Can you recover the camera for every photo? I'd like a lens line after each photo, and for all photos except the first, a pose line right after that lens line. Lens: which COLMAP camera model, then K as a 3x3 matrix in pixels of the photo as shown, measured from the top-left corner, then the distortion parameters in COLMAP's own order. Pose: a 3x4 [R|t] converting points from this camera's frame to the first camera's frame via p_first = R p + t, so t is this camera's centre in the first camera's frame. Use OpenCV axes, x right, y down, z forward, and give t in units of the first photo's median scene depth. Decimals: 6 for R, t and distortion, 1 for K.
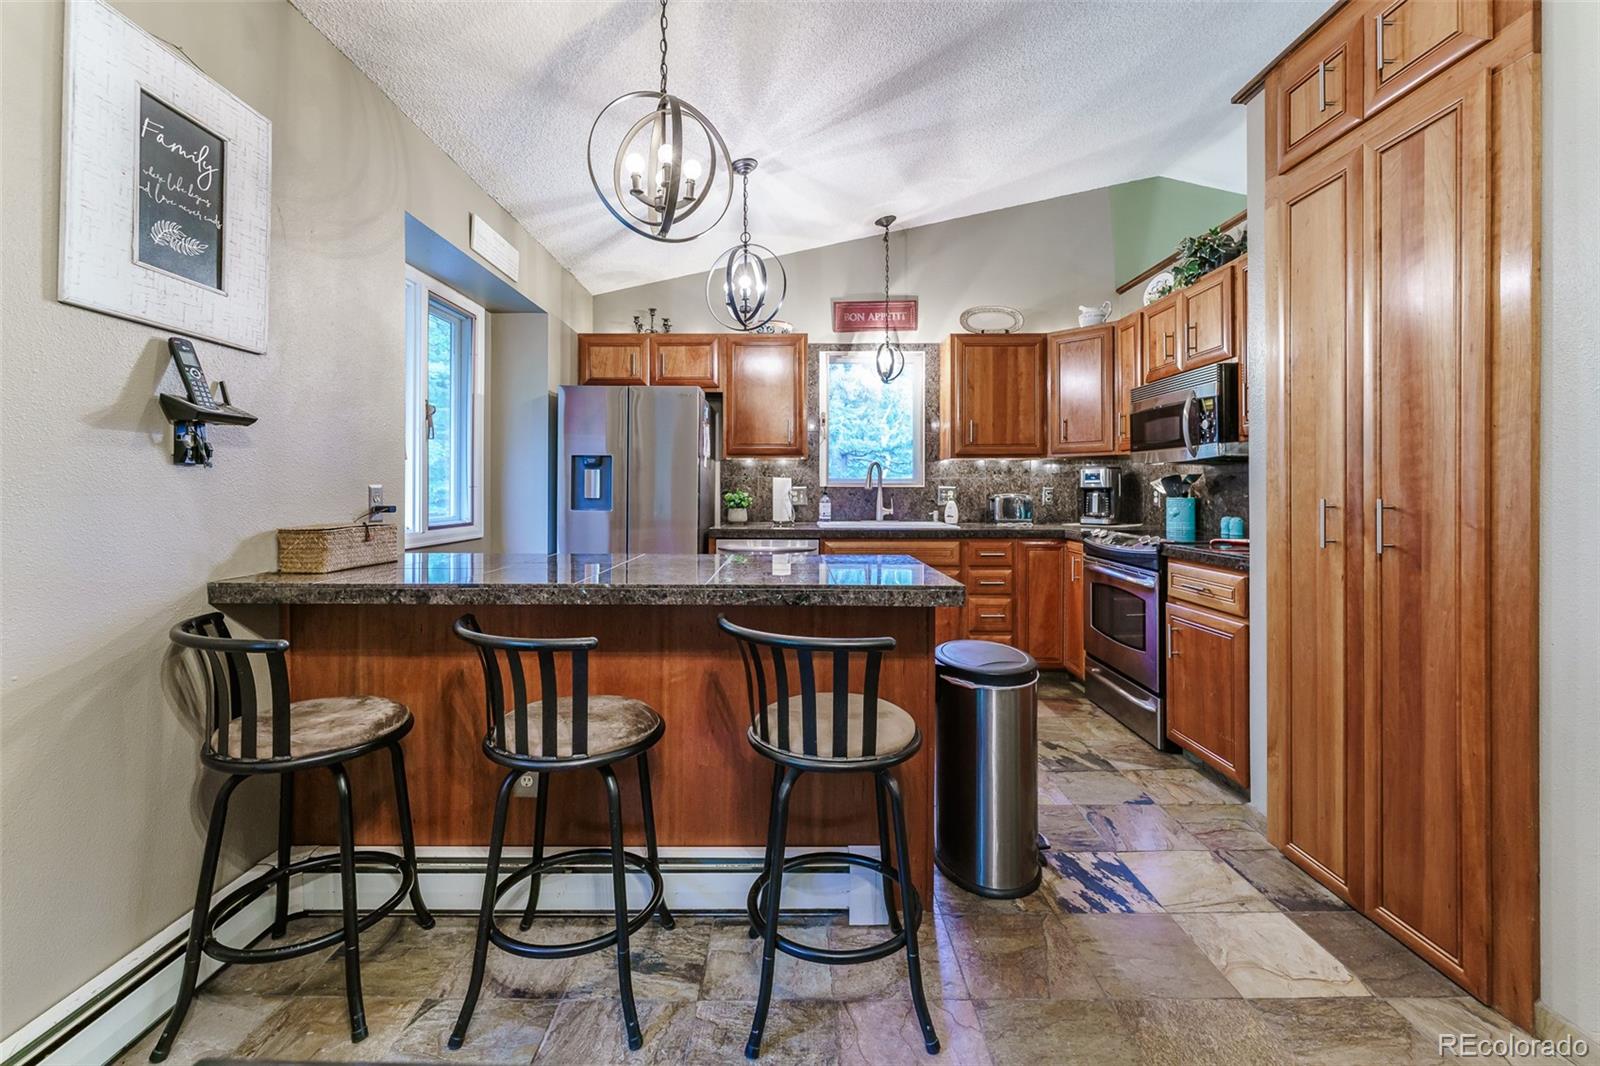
lens RADIAL K [[652.9, 0, 801.5], [0, 652.9, 493.9], [0, 0, 1]] dist [0.000807, 0.000207]
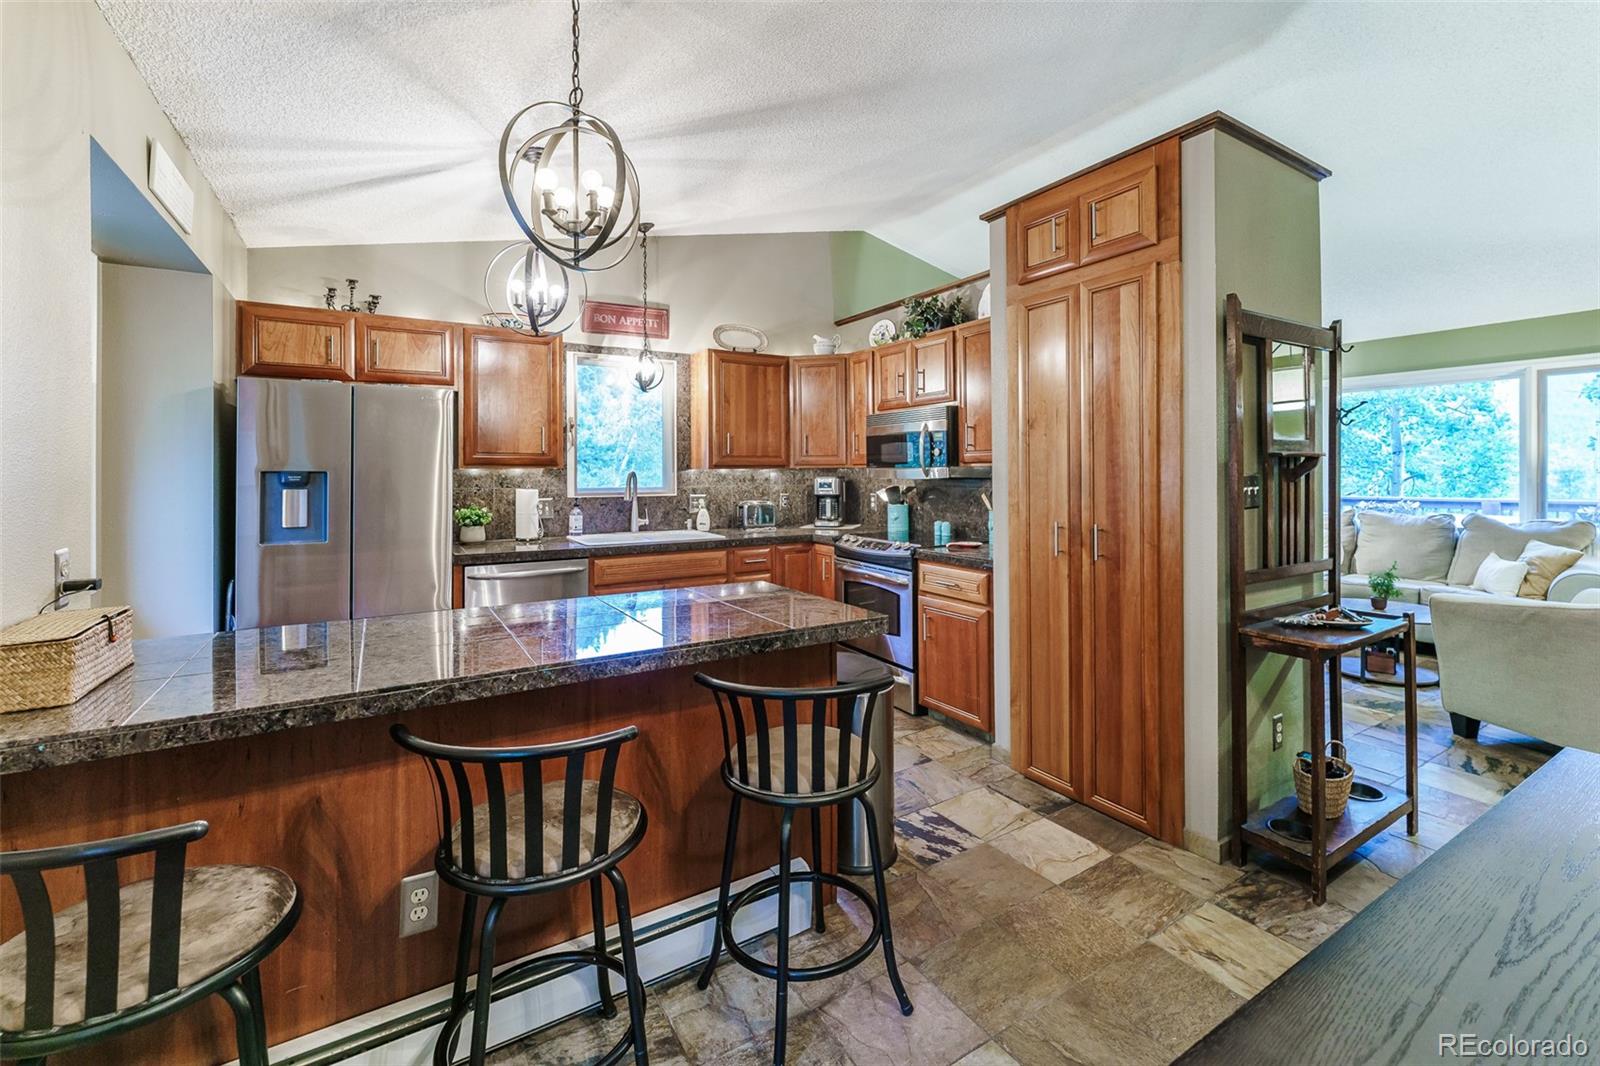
lens RADIAL K [[674.3, 0, 802.3], [0, 674.3, 471.9], [0, 0, 1]] dist [0.000292, 0.000079]
pose [[0.849048, -0.005459, 0.528287, -0.296185], [0.006953, 0.999975, -0.000842, -0.067692], [-0.528269, 0.004388, 0.849066, 0.022982]]
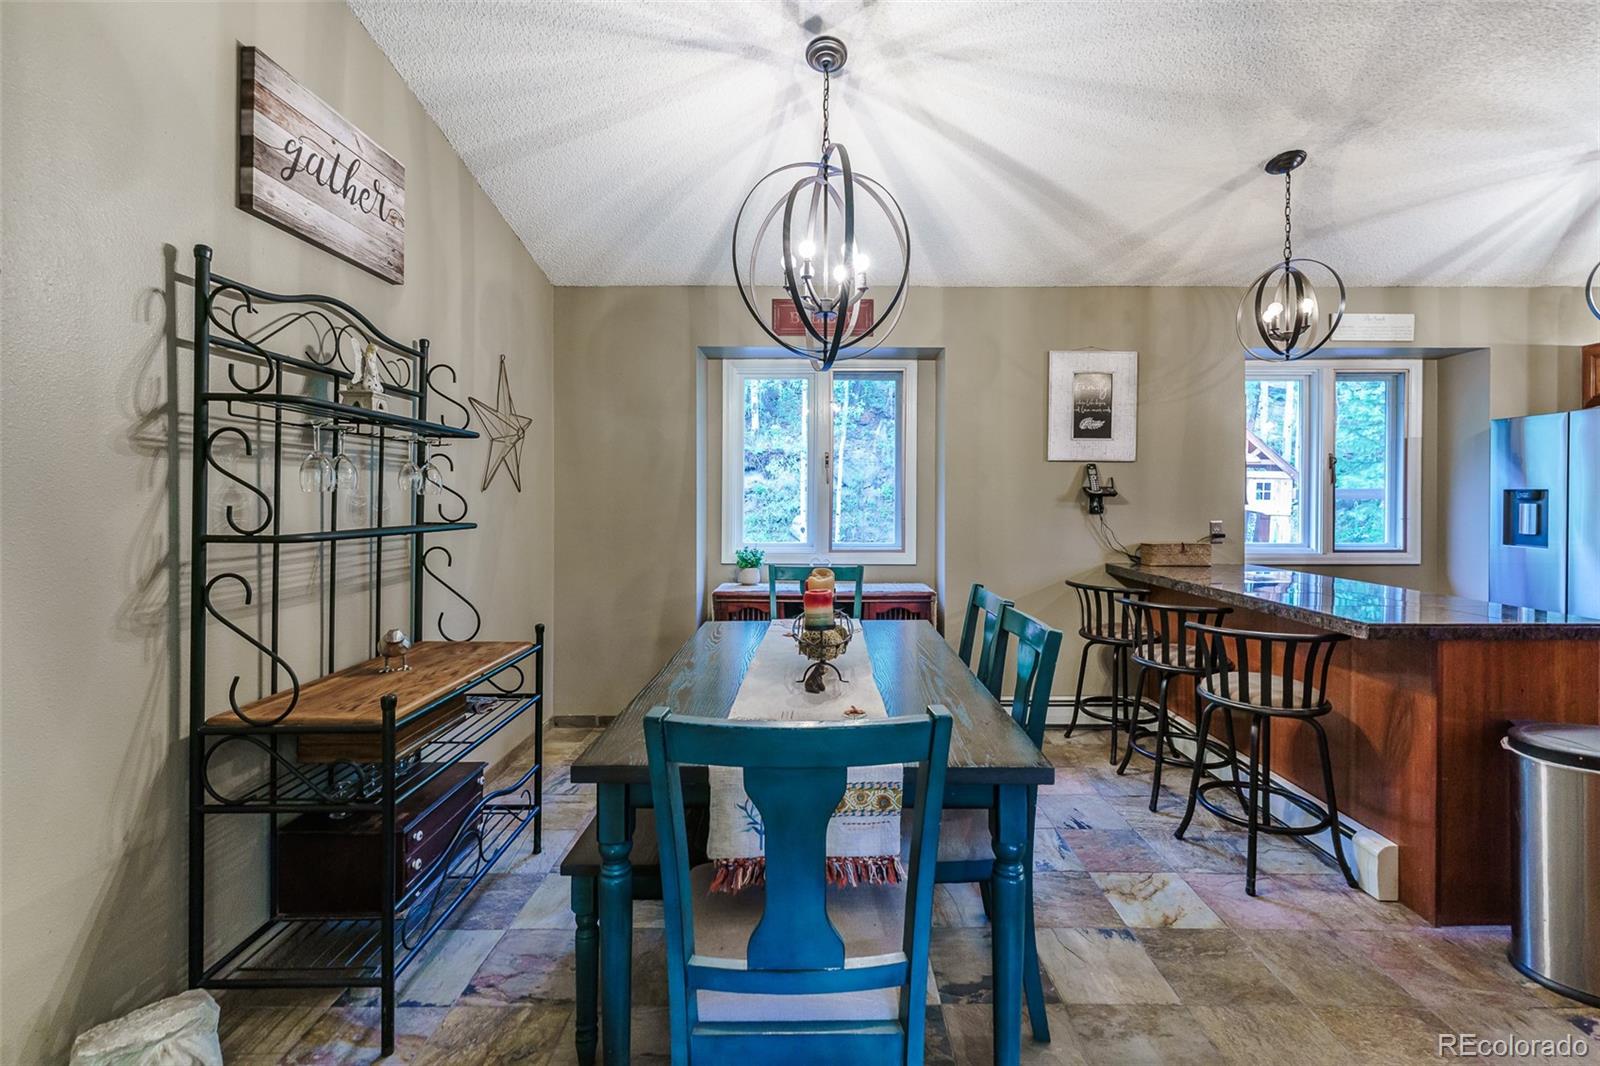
lens RADIAL K [[652.9, 0, 801.5], [0, 652.9, 493.9], [0, 0, 1]] dist [0.000807, 0.000207]
pose [[0.006097, -0.010414, -0.999927, 0.782267], [-0.002388, 0.999943, -0.010429, -0.048003], [0.999979, 0.002451, 0.006071, -0.060433]]
